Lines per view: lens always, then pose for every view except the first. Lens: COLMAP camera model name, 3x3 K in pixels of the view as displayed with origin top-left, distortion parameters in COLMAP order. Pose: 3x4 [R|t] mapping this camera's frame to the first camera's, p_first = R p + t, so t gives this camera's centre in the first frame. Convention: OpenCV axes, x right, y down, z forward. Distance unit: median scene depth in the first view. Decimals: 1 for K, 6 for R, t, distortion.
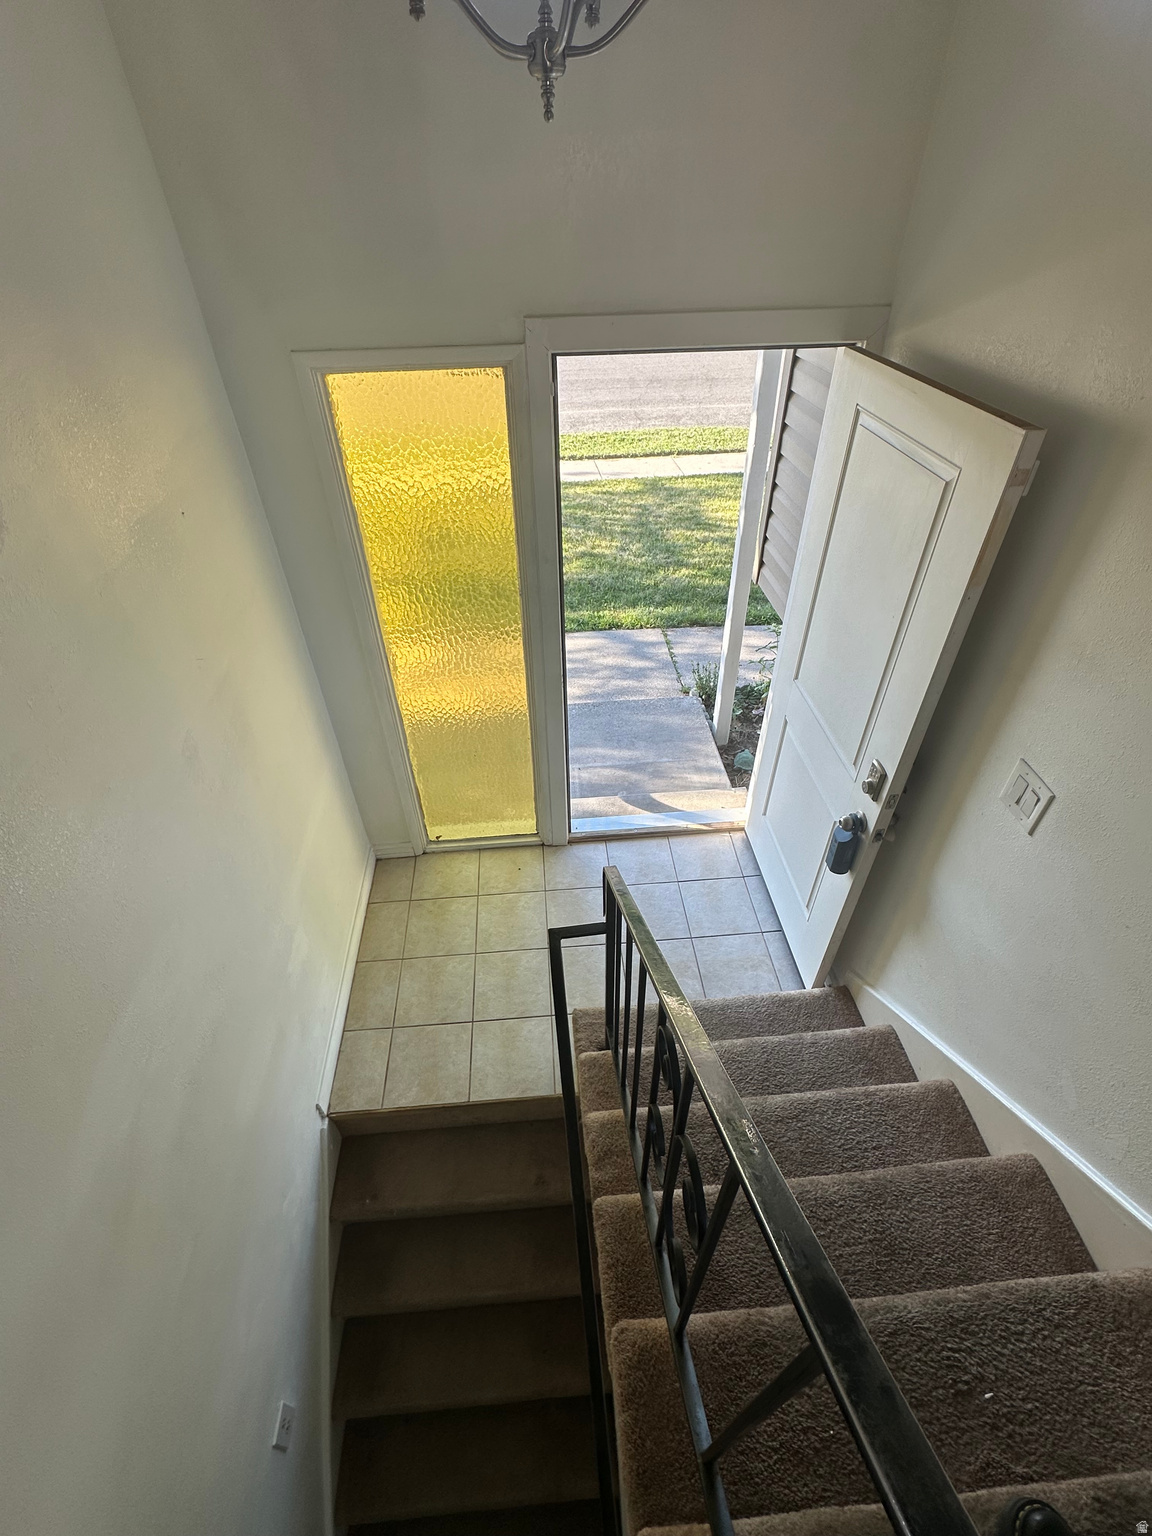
lens RADIAL K [[673.8, 0, 575.1], [0, 673.8, 767.7], [0, 0, 1]] dist [-0.004973, 0.000877]
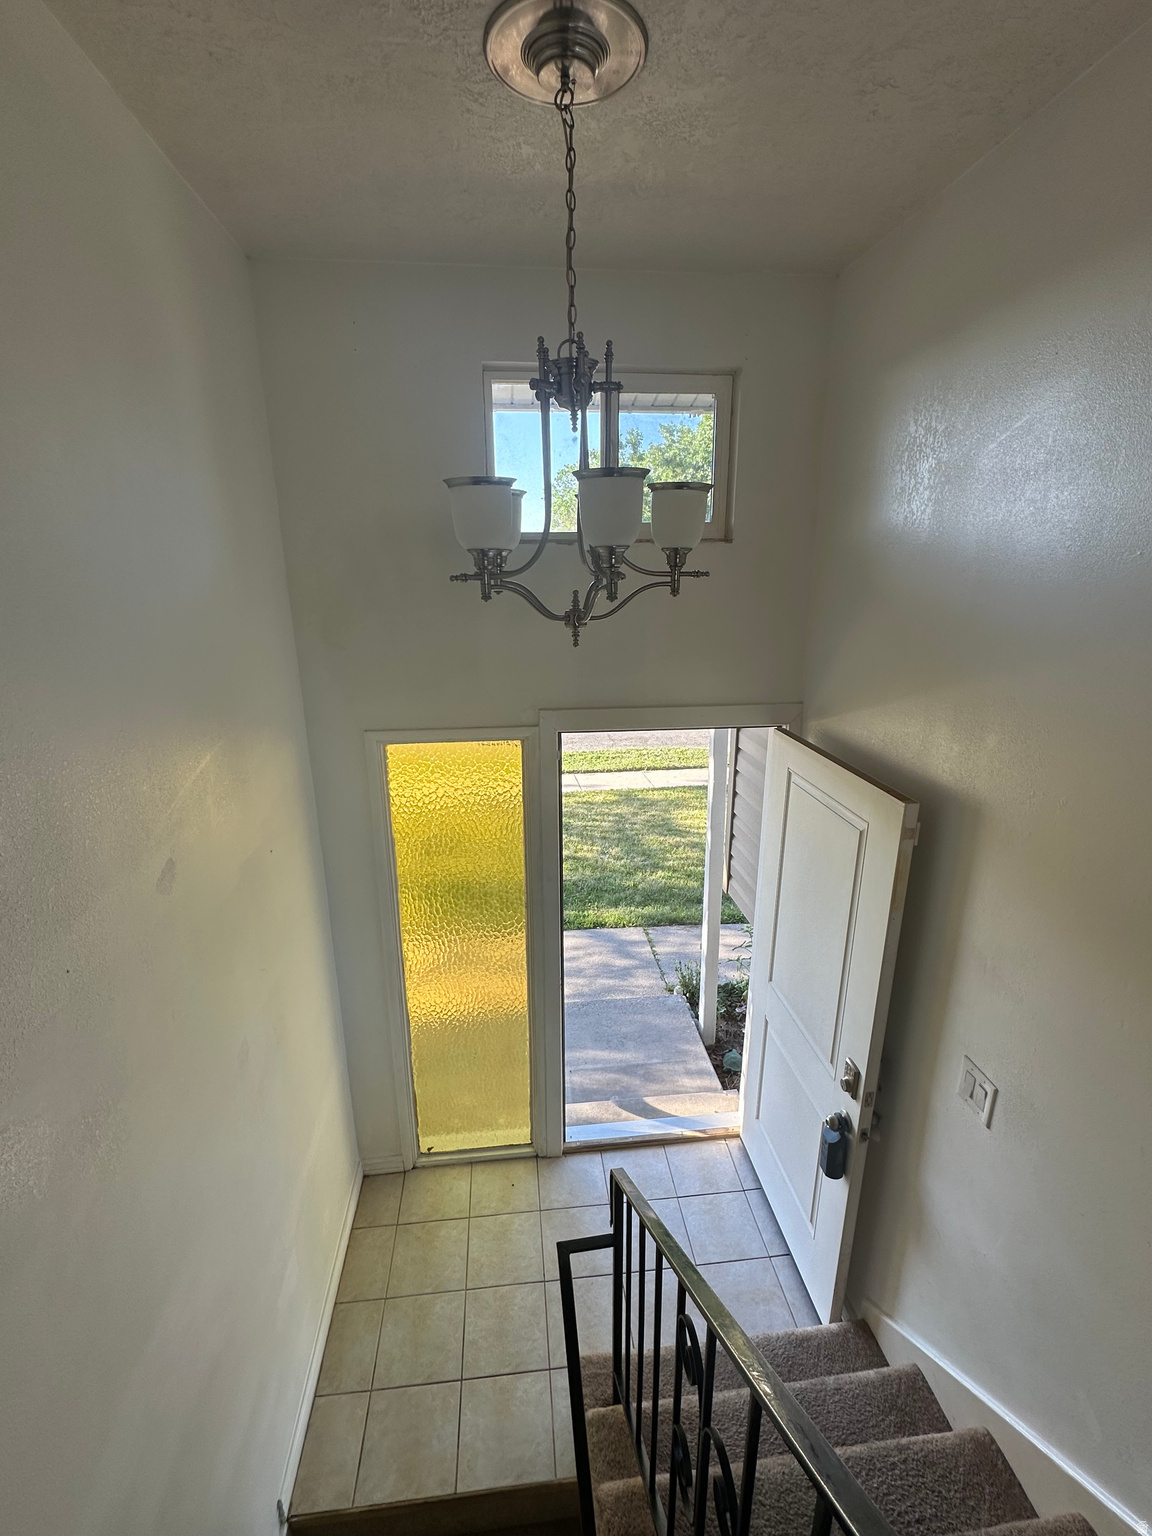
lens RADIAL K [[673.8, 0, 573.6], [0, 673.8, 771.9], [0, 0, 1]] dist [-0.004973, 0.000877]
pose [[0.999488, 0.004535, 0.031667, -0.038652], [0.008765, 0.913205, -0.407406, 0.004374], [-0.030766, 0.407475, 0.912698, -0.164052]]
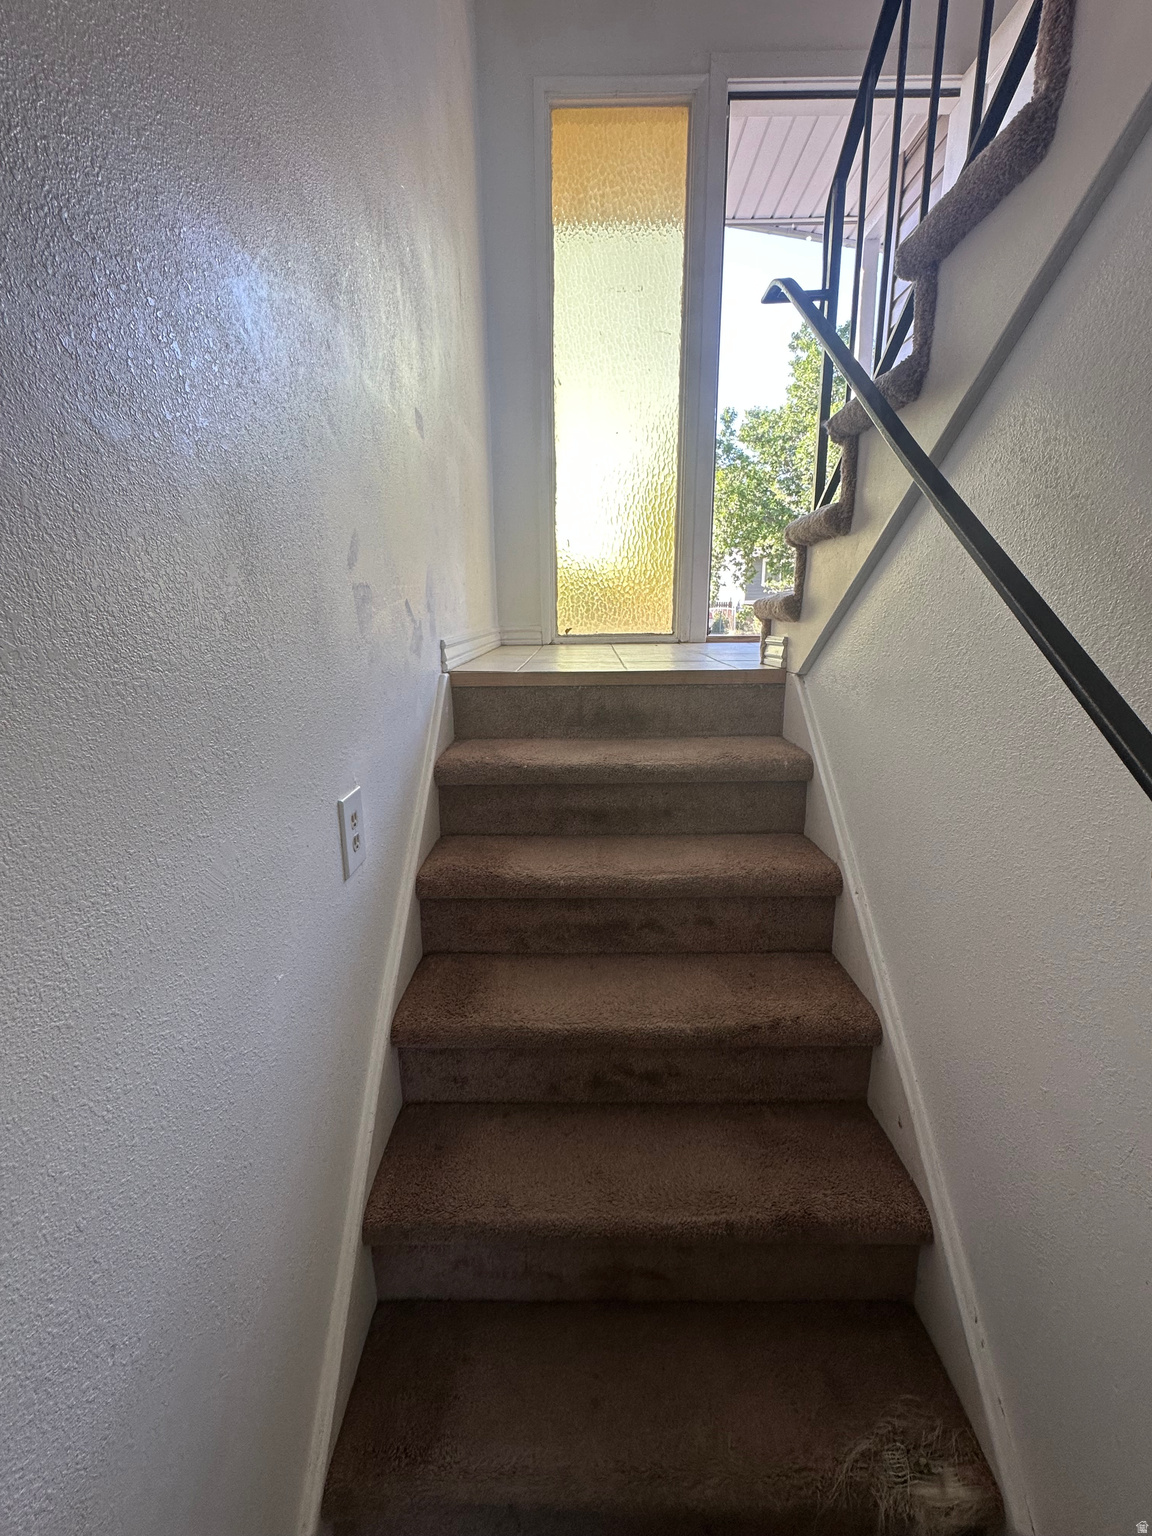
lens RADIAL K [[646.6, 0, 577.0], [0, 646.6, 767.7], [0, 0, 1]] dist [-0.000060, -0.000063]
pose [[0.996391, 0.029658, -0.079530, -0.154909], [-0.062408, 0.891050, -0.449595, 0.938432], [0.057531, 0.452936, 0.889685, 0.385020]]
